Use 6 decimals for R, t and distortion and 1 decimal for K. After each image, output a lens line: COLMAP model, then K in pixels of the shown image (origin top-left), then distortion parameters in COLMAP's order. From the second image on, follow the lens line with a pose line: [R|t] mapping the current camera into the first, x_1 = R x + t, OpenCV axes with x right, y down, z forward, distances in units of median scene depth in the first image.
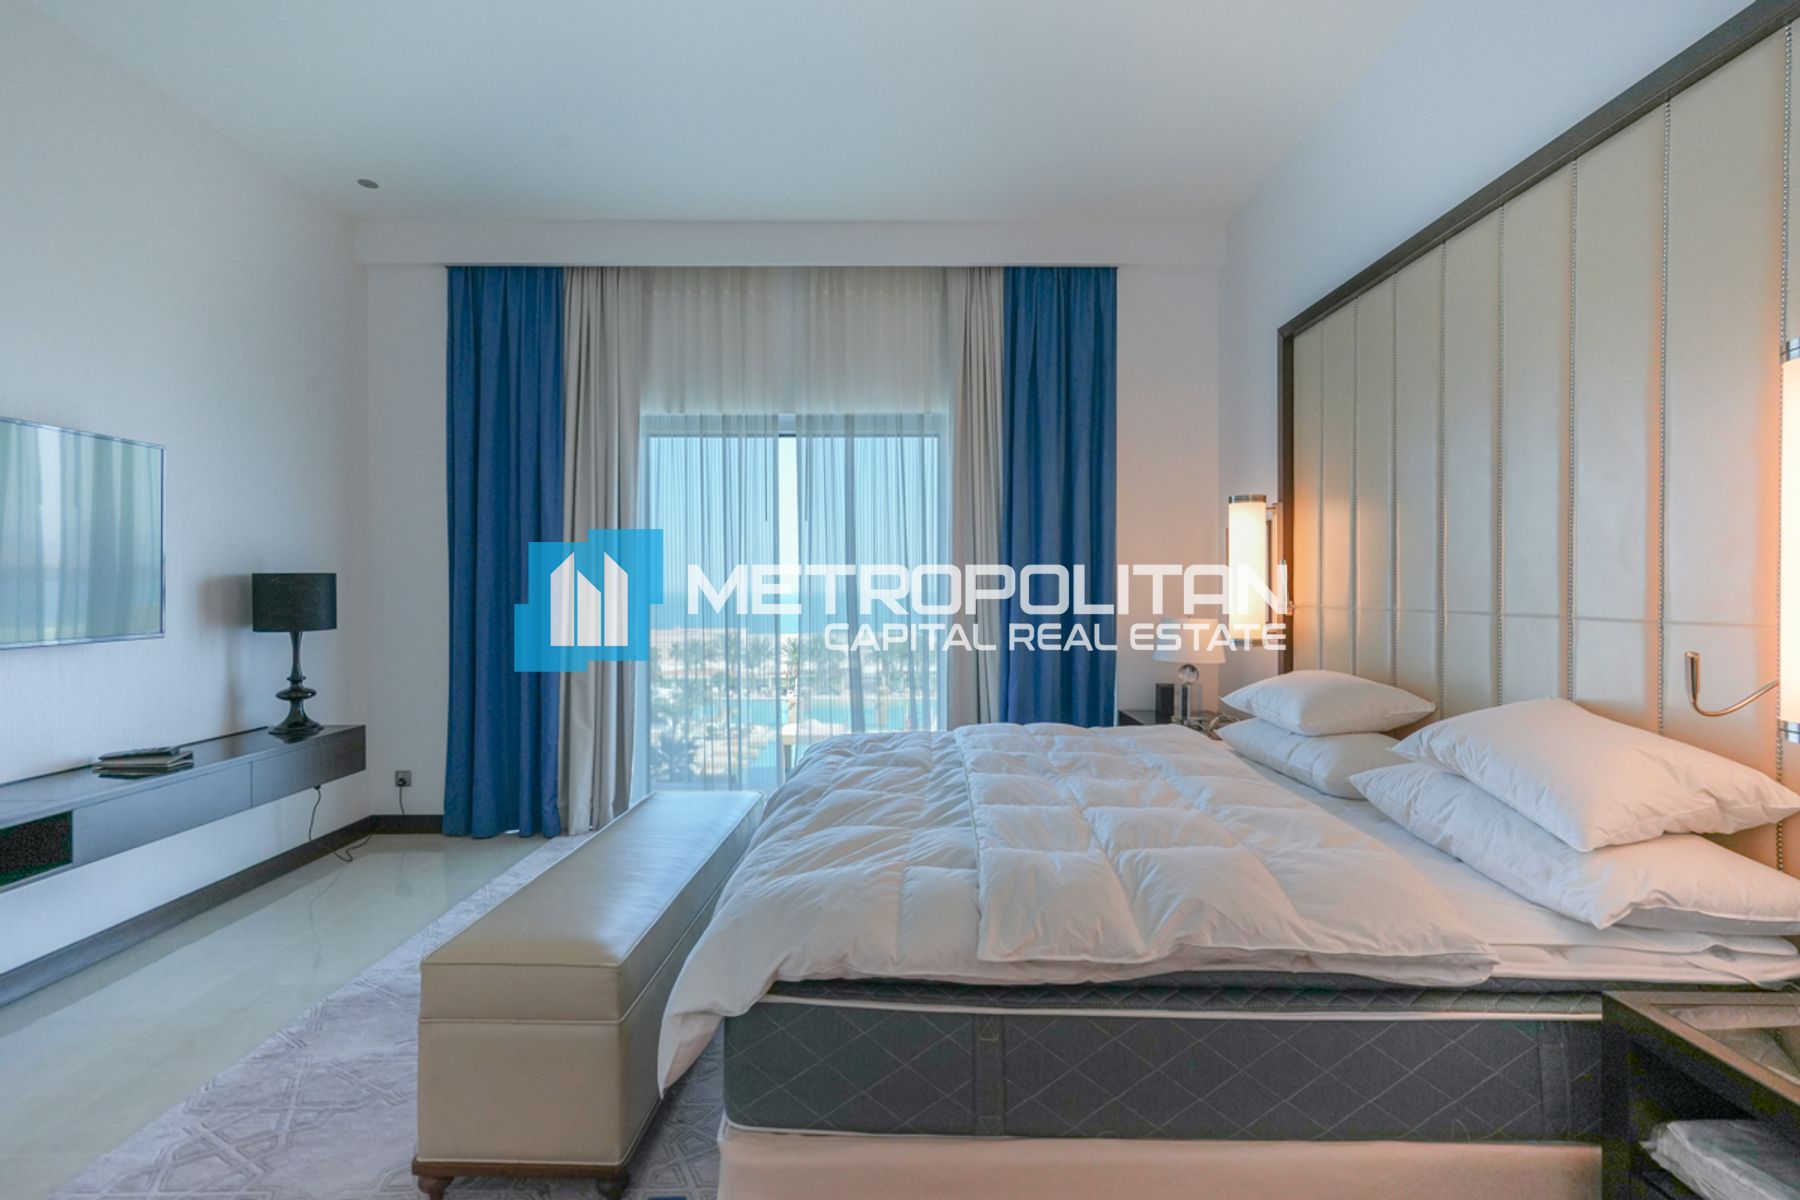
lens RADIAL K [[825.1, 0, 915.8], [0, 825.1, 576.8], [0, 0, 1]] dist [0.007933, 0.003488]
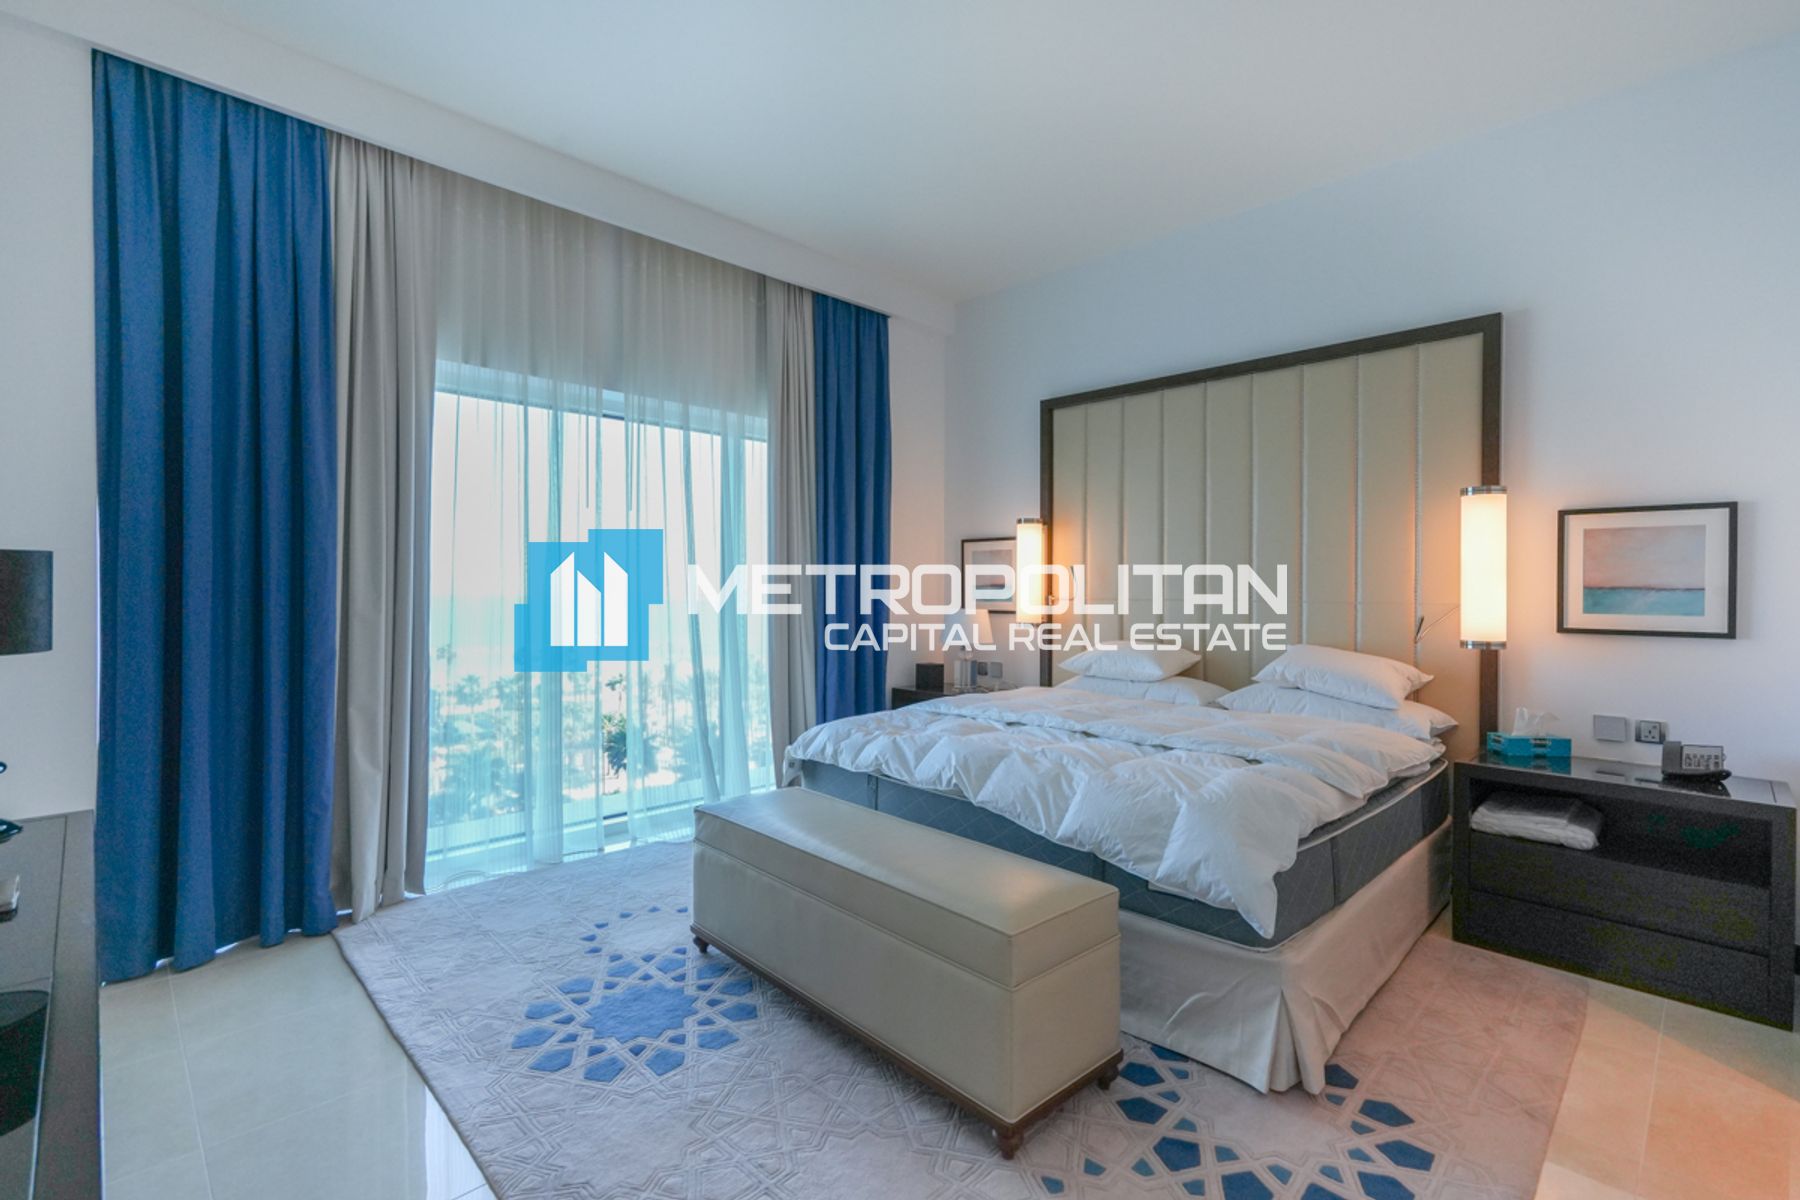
lens RADIAL K [[825.1, 0, 889.4], [0, 825.1, 605.2], [0, 0, 1]] dist [0.007933, 0.003488]
pose [[0.713535, -0.010561, 0.700540, -0.584447], [-0.007883, 0.999702, 0.023100, 0.010105], [-0.700576, -0.022005, 0.713239, 0.150683]]
